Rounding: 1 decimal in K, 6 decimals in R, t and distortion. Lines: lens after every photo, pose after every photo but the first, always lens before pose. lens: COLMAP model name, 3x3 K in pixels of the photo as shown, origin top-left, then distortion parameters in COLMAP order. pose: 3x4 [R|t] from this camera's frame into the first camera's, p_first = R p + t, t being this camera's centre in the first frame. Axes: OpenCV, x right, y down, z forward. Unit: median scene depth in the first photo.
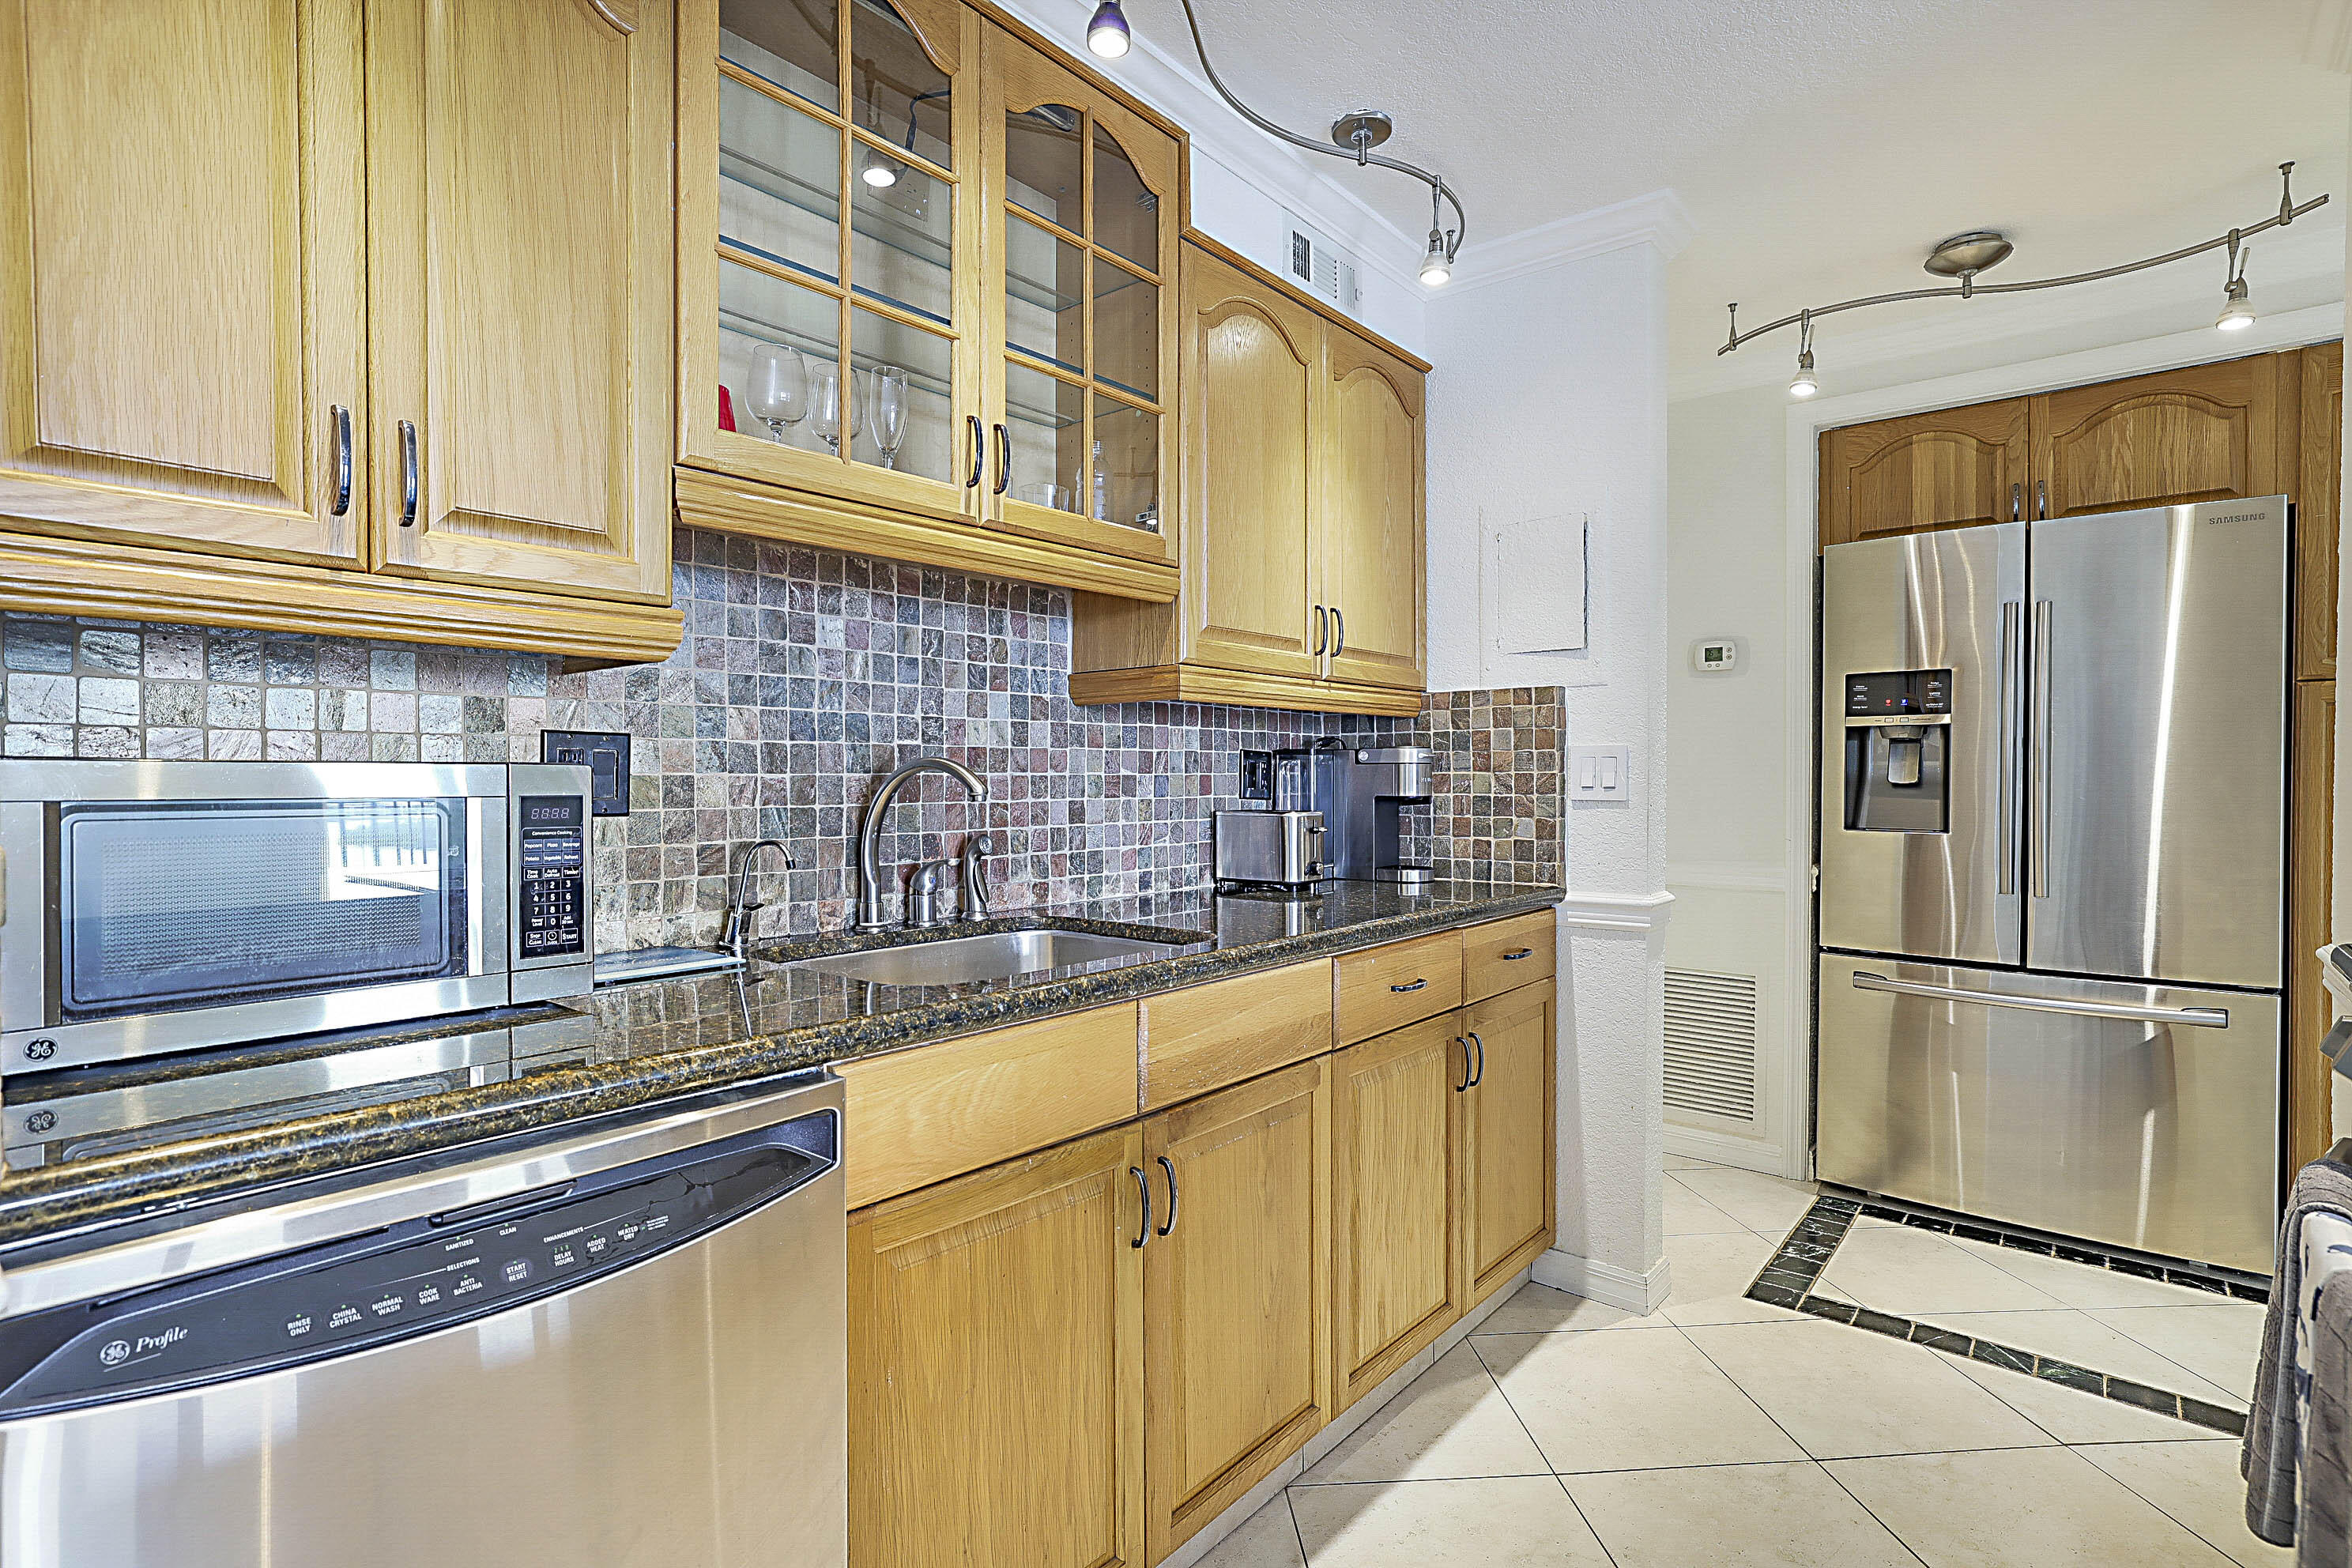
lens RADIAL K [[1140.5, 0, 1167.4], [0, 1140.5, 799.9], [0, 0, 1]] dist [-0.015756, 0.003015]
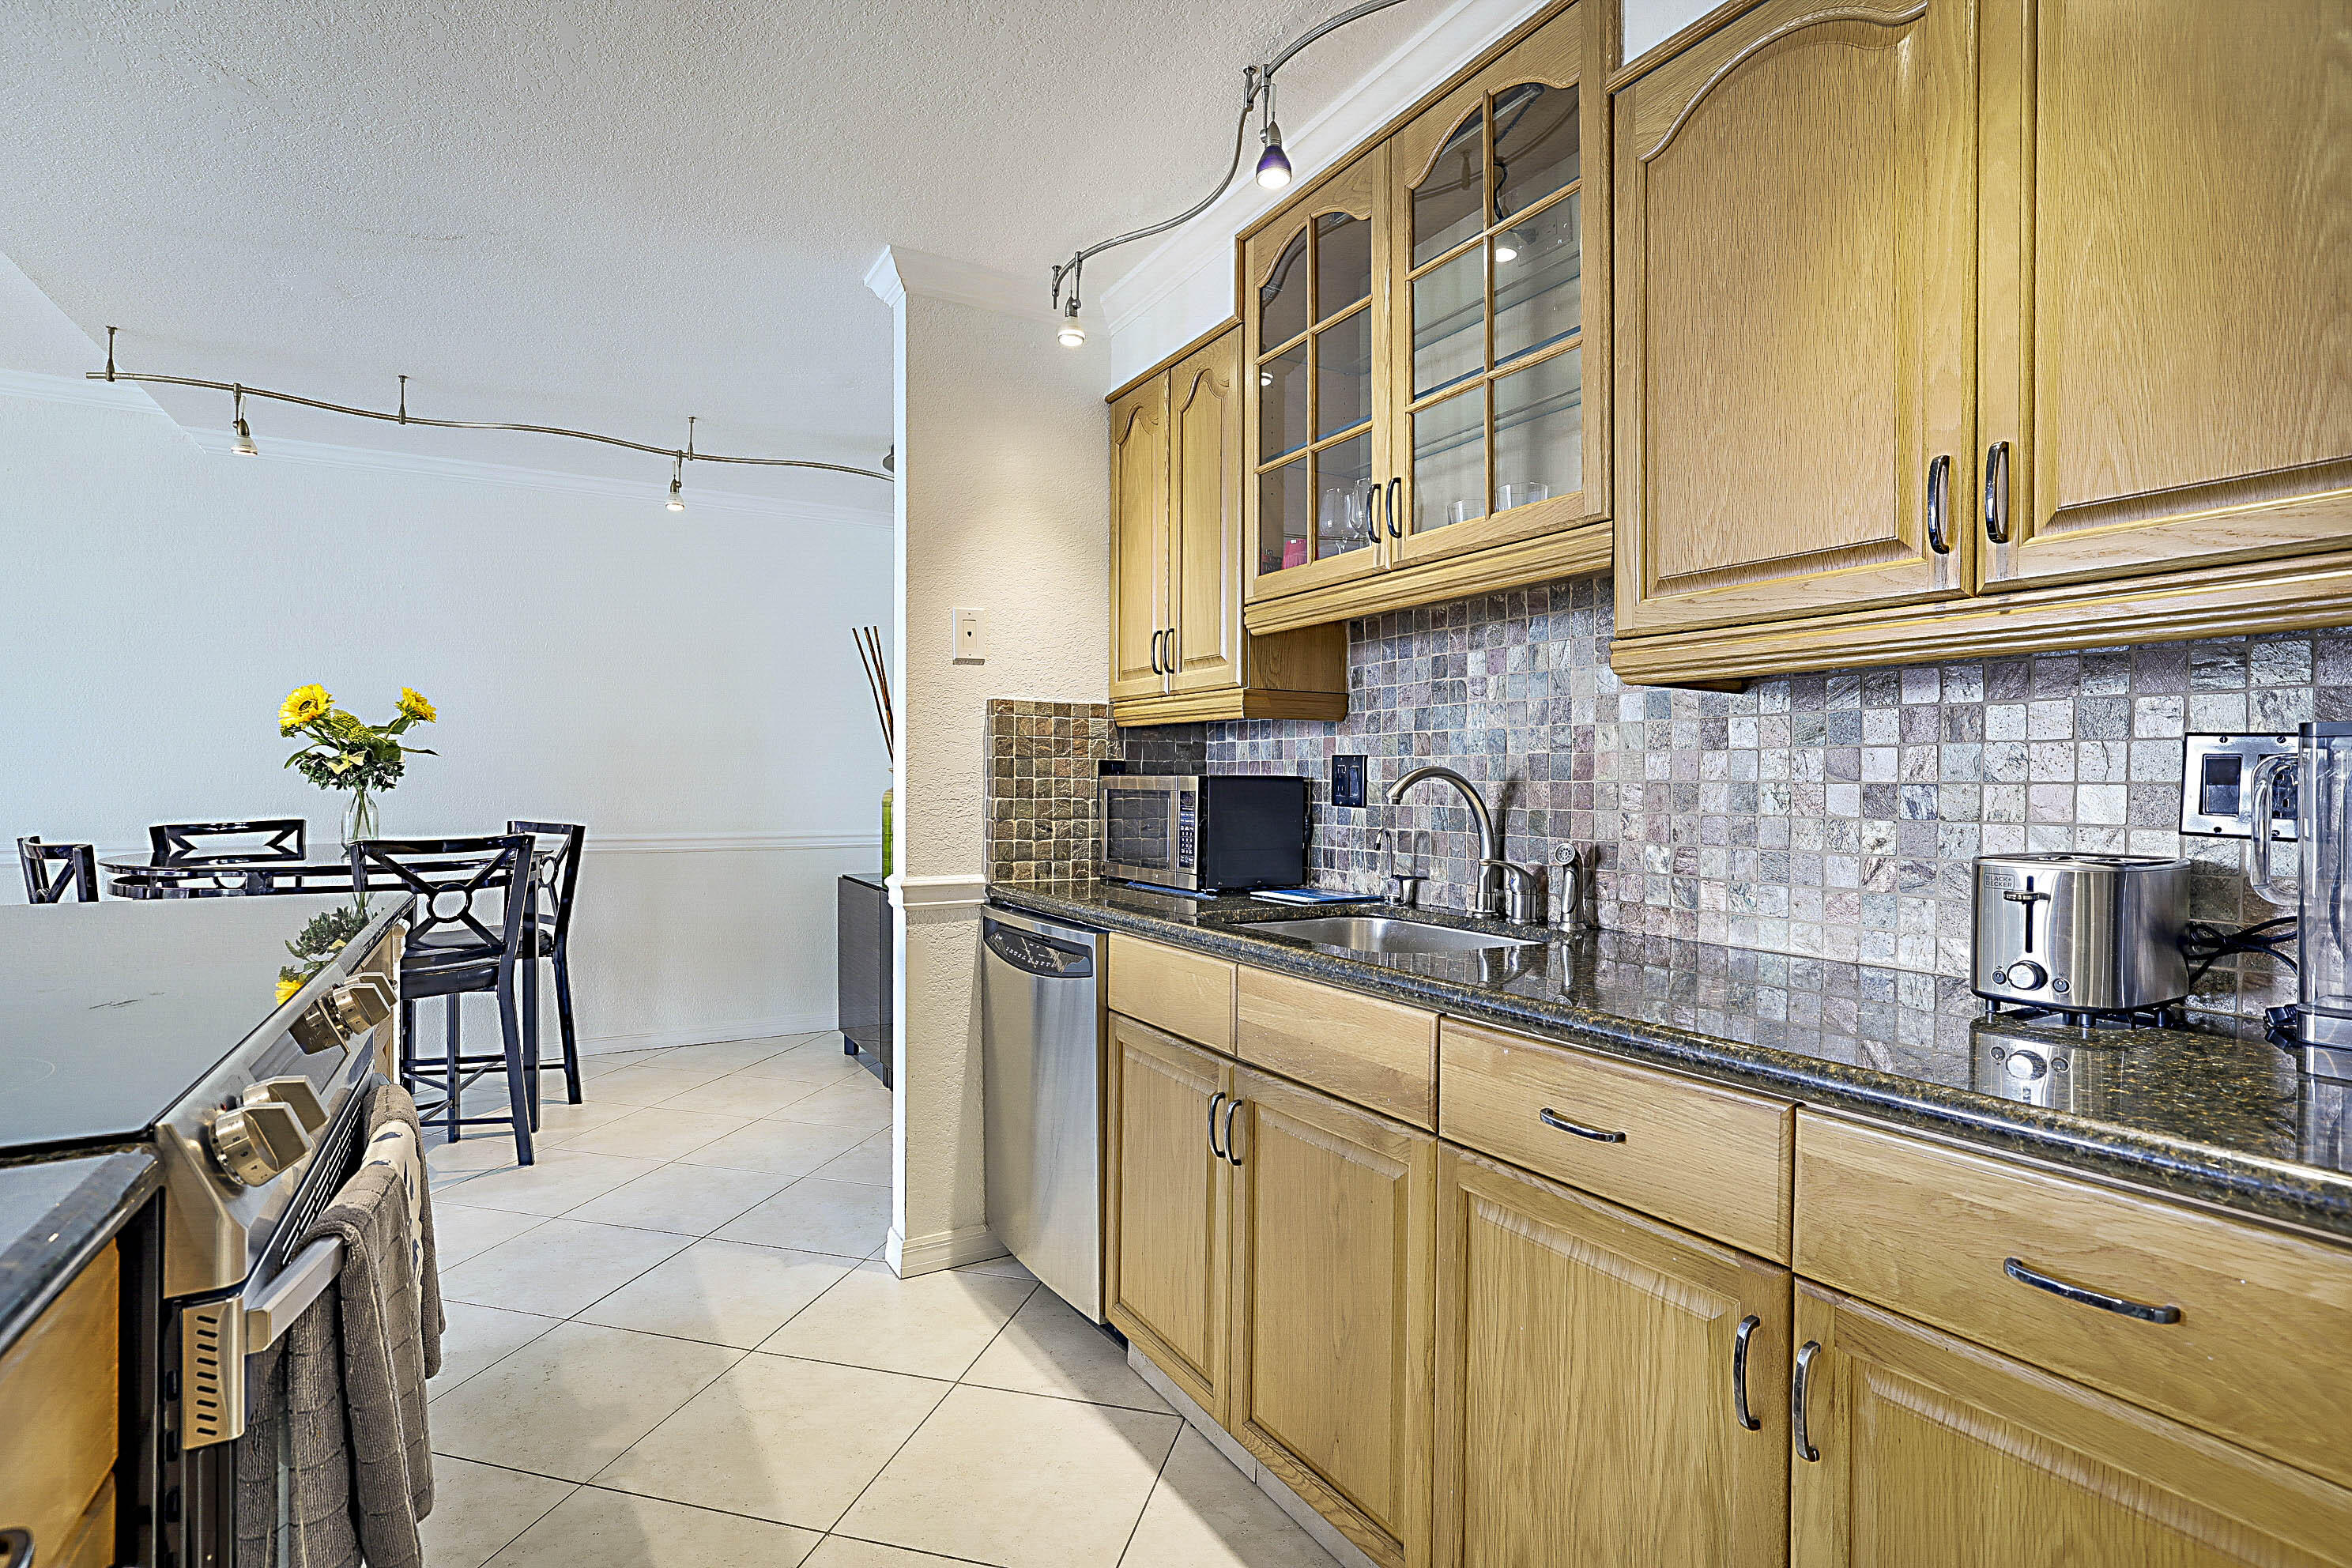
lens RADIAL K [[1140.5, 0, 1166.3], [0, 1140.5, 792.3], [0, 0, 1]] dist [-0.015756, 0.003015]
pose [[-0.334452, 0.006579, -0.942390, 0.883217], [-0.026804, 0.999505, 0.016490, -0.020474], [0.942032, 0.030775, -0.334110, 1.015571]]
